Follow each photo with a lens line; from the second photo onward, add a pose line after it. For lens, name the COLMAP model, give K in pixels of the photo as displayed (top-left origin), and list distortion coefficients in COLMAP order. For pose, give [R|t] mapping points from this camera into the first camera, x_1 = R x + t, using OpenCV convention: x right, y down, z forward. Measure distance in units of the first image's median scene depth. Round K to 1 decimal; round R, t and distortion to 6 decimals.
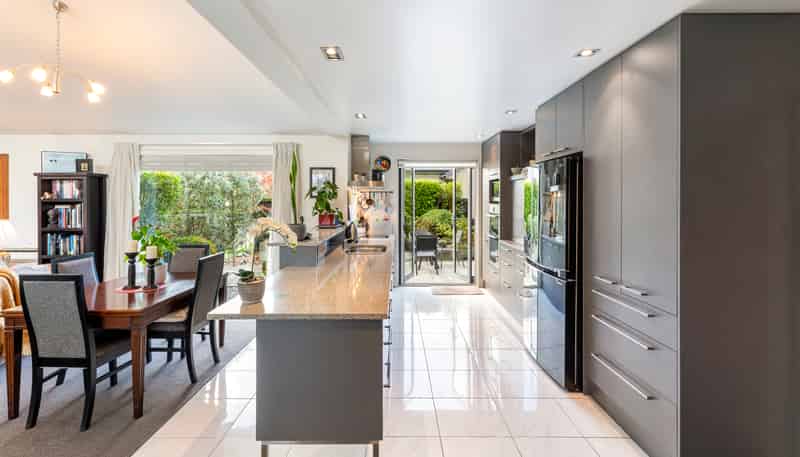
lens RADIAL K [[366.7, 0, 398.4], [0, 366.7, 206.7], [0, 0, 1]] dist [0.001057, -0.000066]
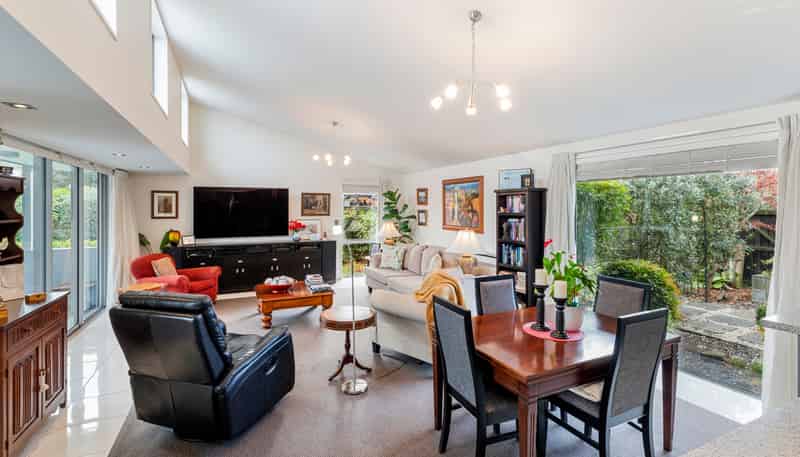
lens RADIAL K [[366.7, 0, 398.4], [0, 366.7, 206.7], [0, 0, 1]] dist [0.001057, -0.000066]
pose [[0.423903, -0.003773, -0.905700, -0.081480], [-0.017872, 0.999762, -0.012530, -0.020111], [0.905531, 0.021499, 0.423735, 0.238622]]
